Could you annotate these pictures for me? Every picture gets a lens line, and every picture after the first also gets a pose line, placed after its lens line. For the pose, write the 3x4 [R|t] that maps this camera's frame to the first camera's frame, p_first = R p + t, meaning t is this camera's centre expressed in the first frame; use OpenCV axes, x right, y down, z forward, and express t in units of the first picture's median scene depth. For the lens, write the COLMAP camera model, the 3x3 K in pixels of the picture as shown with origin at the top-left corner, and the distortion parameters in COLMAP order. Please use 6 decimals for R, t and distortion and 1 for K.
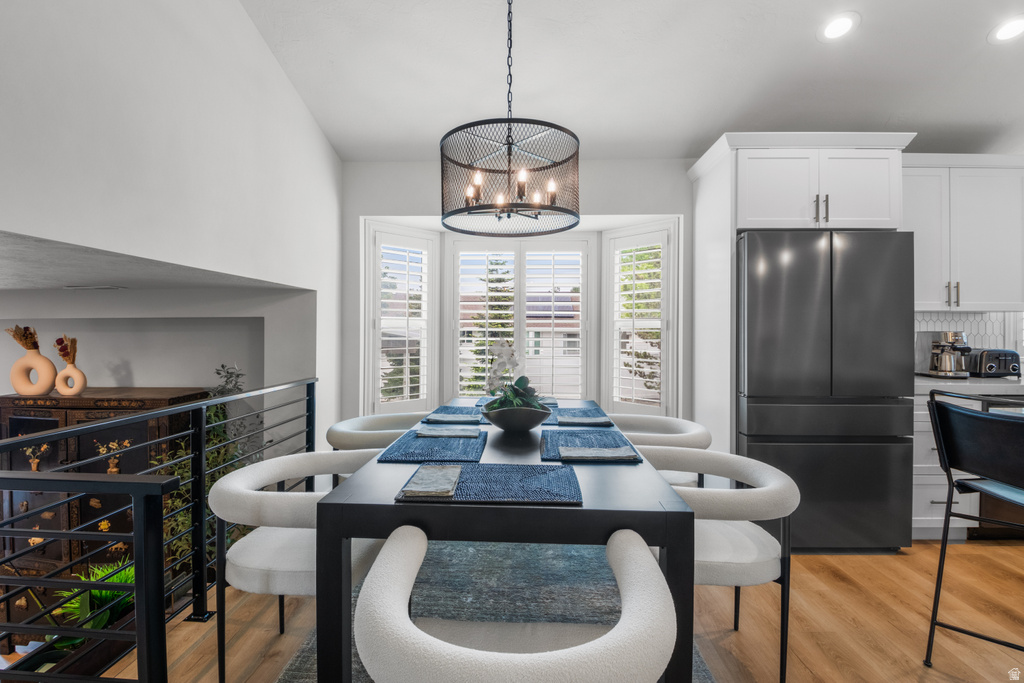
lens RADIAL K [[483.7, 0, 511.7], [0, 483.7, 327.5], [0, 0, 1]] dist [-0.017270, -0.002939]
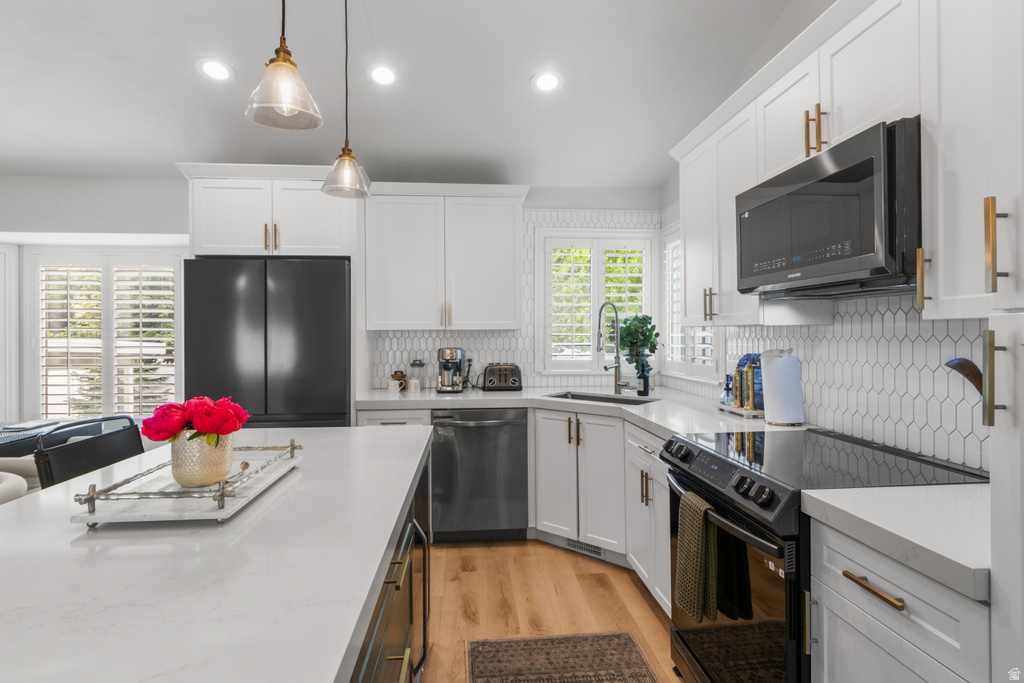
lens RADIAL K [[512.4, 0, 508.9], [0, 512.4, 341.5], [0, 0, 1]] dist [-0.011664, -0.005270]
pose [[0.992635, -0.009946, 0.120733, 0.909656], [0.006662, 0.999597, 0.027578, -0.039593], [-0.120959, -0.026570, 0.992302, -0.169438]]
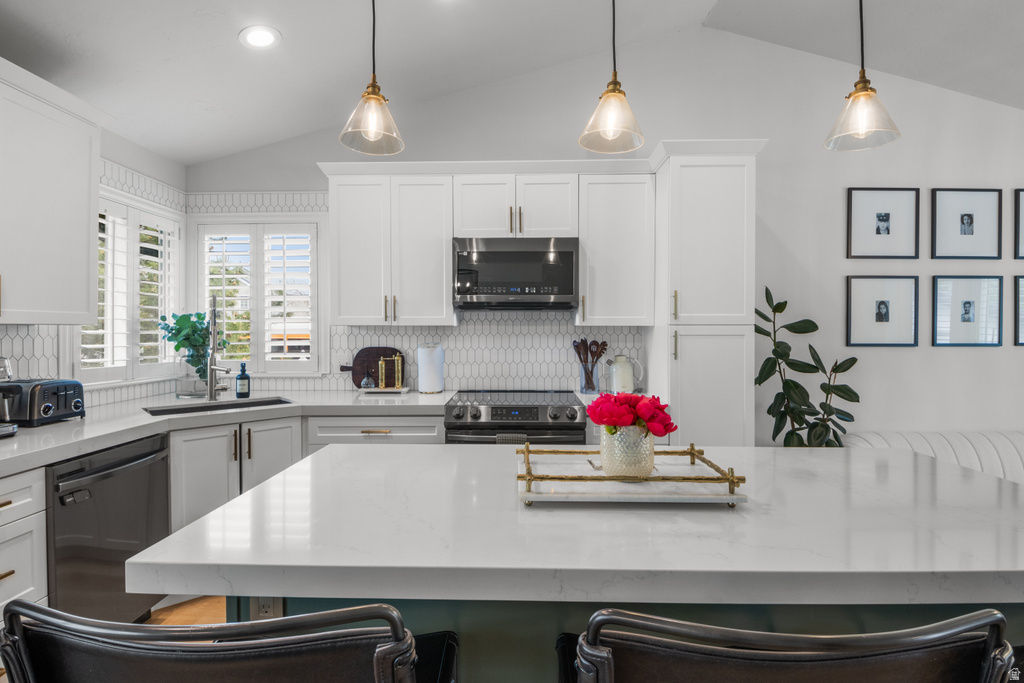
lens RADIAL K [[512.4, 0, 506.2], [0, 512.4, 336.6], [0, 0, 1]] dist [-0.011664, -0.005270]
pose [[-0.019438, -0.013648, 0.999718, 0.297821], [-0.011301, 0.999846, 0.013430, -0.033520], [-0.999747, -0.011037, -0.019589, 0.375932]]
